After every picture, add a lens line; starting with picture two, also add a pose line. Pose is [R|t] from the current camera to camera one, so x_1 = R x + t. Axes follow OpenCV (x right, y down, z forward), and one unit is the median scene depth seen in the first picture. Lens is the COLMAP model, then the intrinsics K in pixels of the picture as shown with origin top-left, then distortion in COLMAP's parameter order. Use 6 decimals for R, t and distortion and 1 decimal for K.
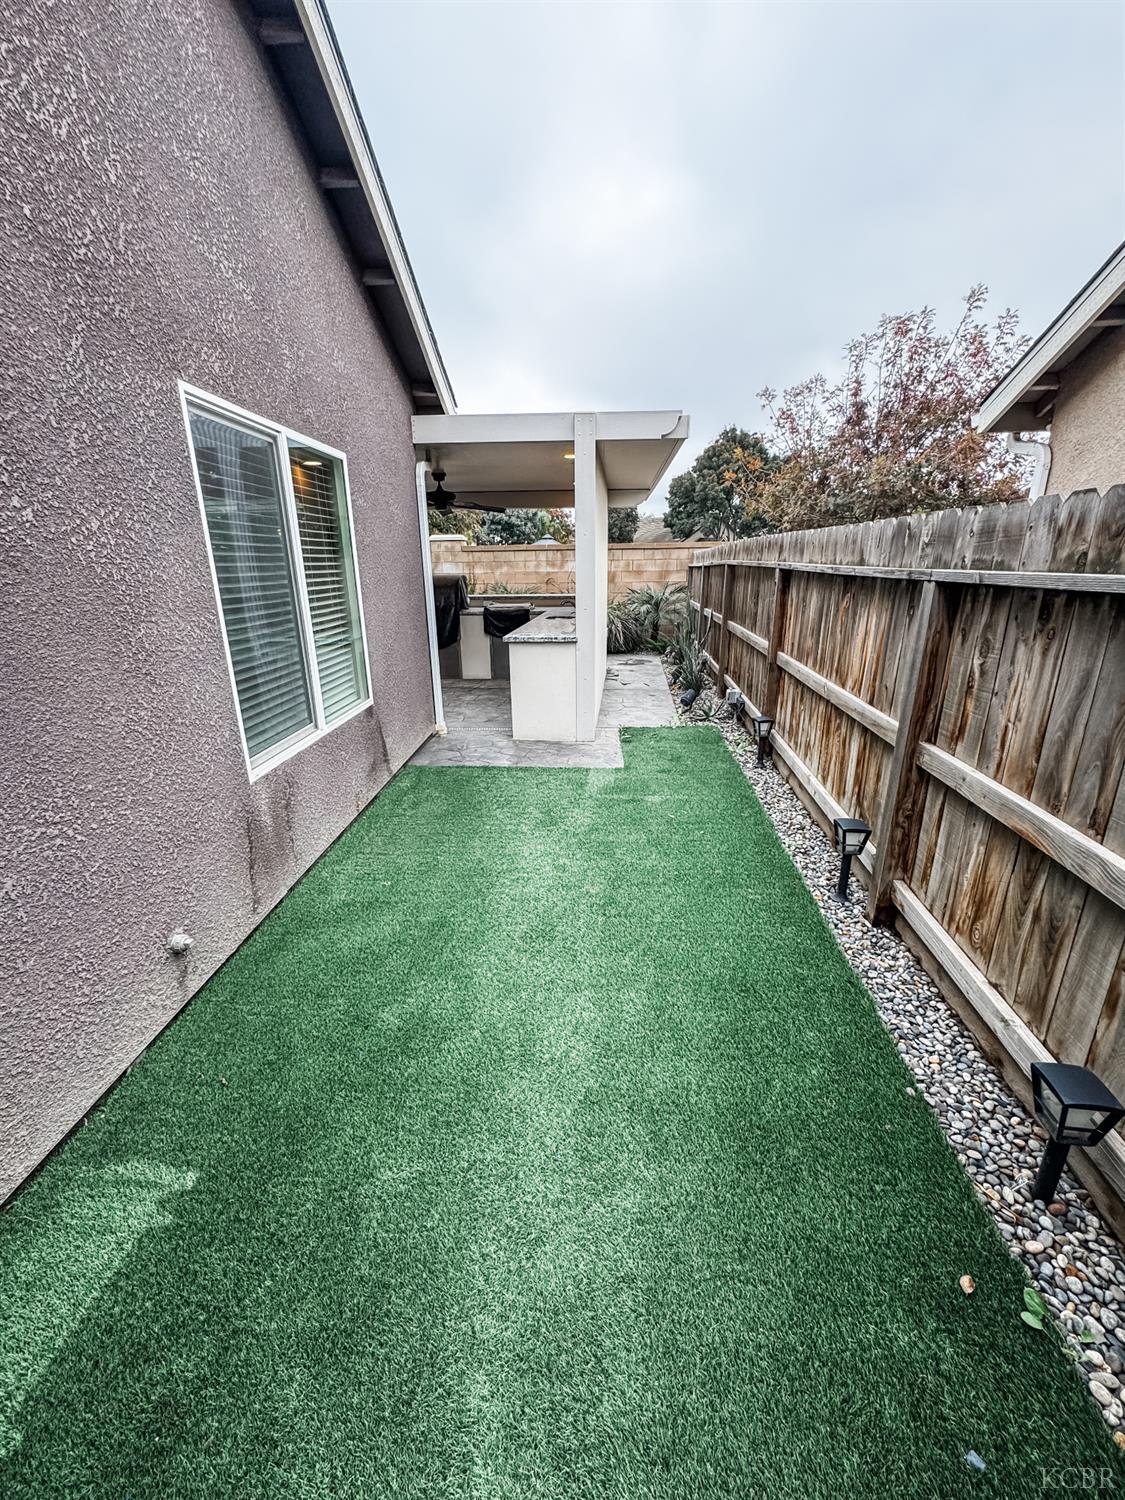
lens RADIAL K [[599.0, 0, 565.5], [0, 599.0, 750.7], [0, 0, 1]] dist [-0.002719, 0.000244]
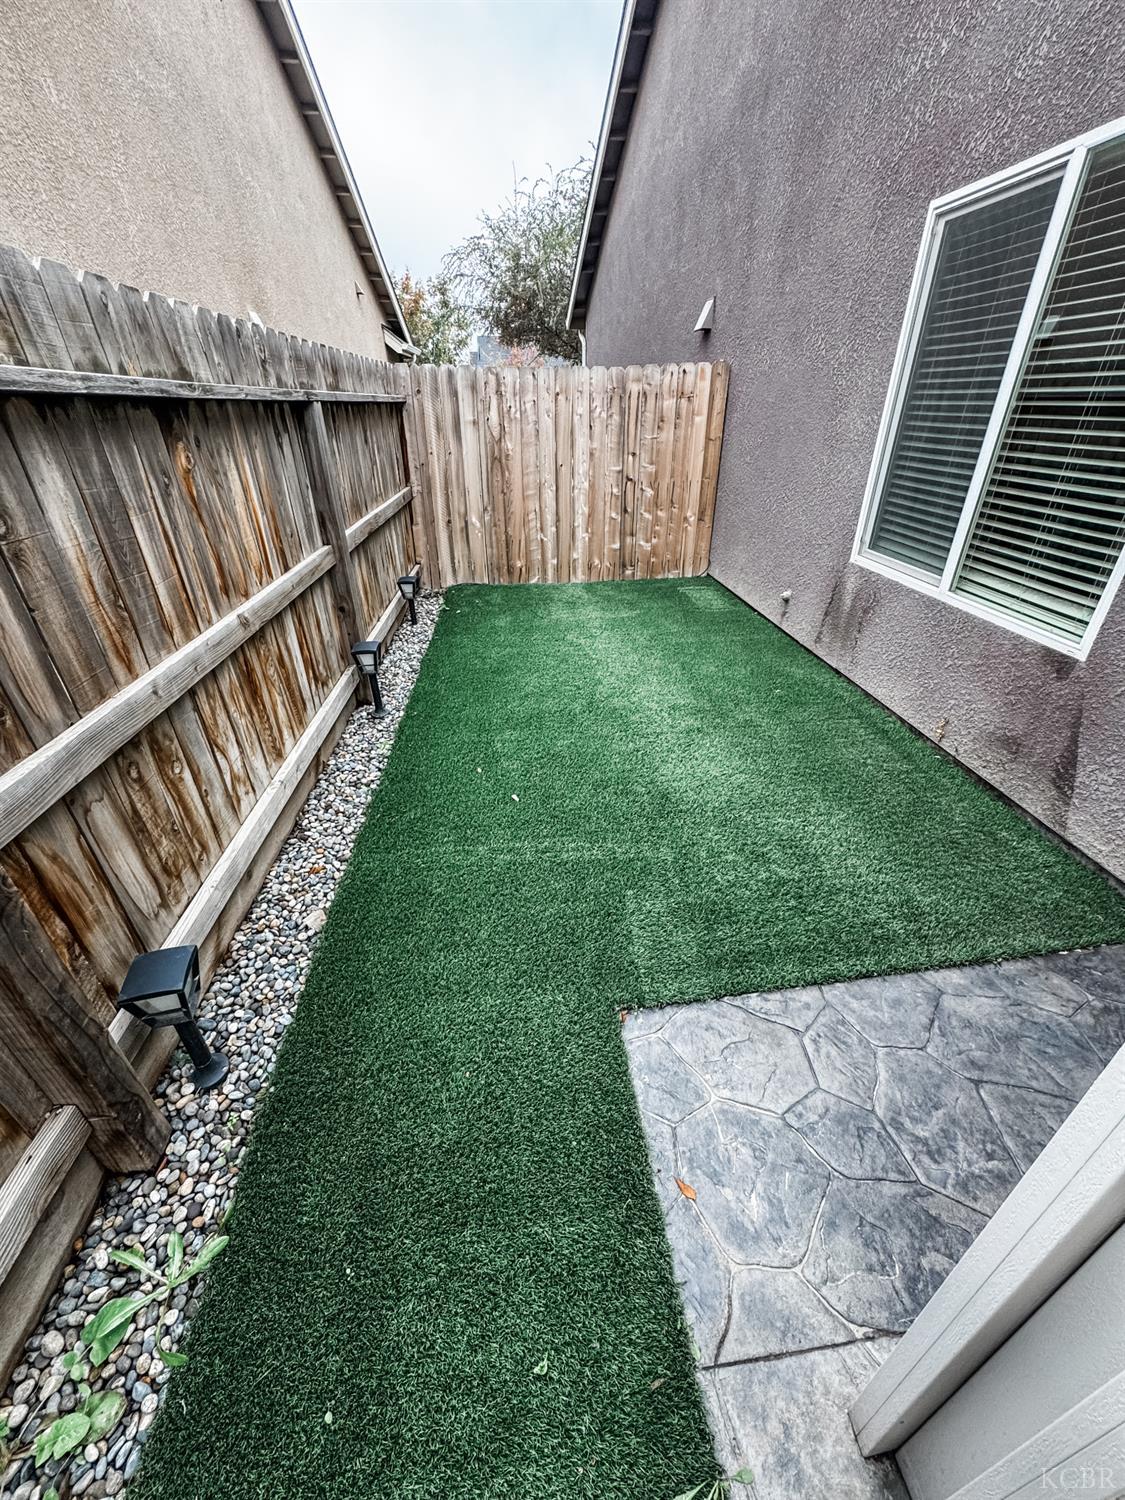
lens RADIAL K [[599.0, 0, 562.7], [0, 599.0, 749.3], [0, 0, 1]] dist [-0.002719, 0.000244]
pose [[-0.987514, 0.098093, -0.123264, 0.313174], [-0.024959, 0.675160, 0.737249, -0.655573], [0.155541, 0.731120, -0.664281, 2.206258]]
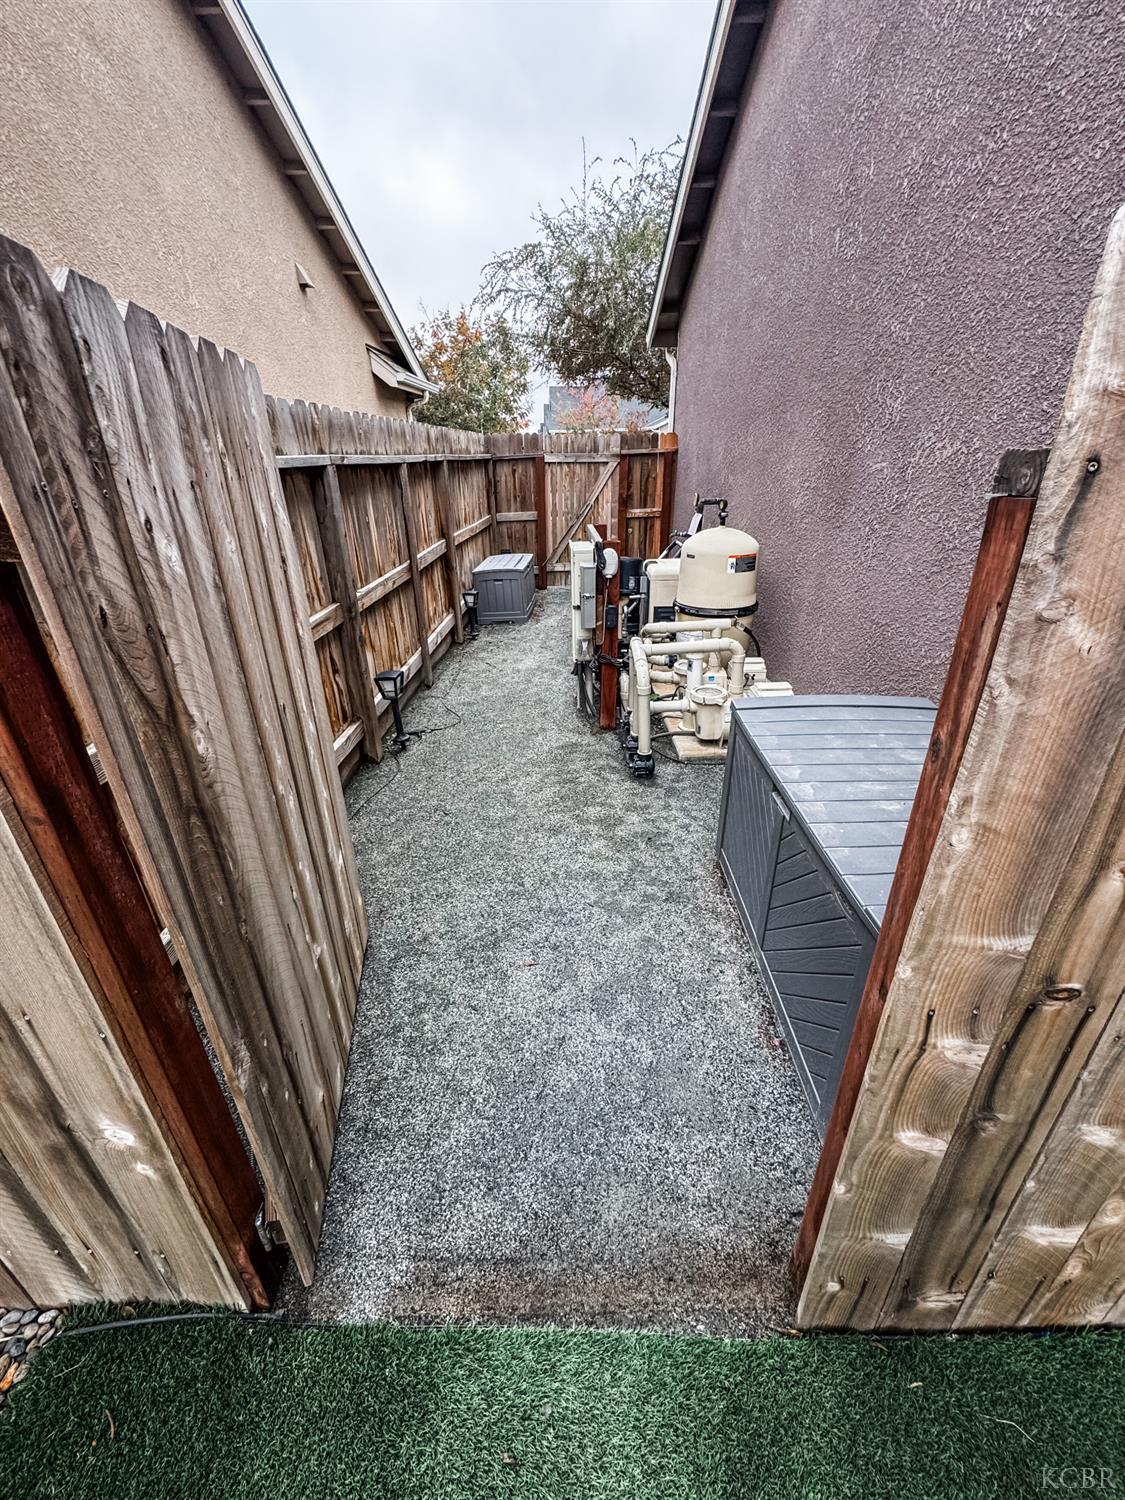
lens RADIAL K [[599.0, 0, 569.0], [0, 599.0, 755.0], [0, 0, 1]] dist [-0.002719, 0.000244]
pose [[-0.997745, 0.055458, -0.037799, 0.253166], [0.013199, 0.714350, 0.699665, -0.540251], [0.065804, 0.697588, -0.713471, 1.824831]]
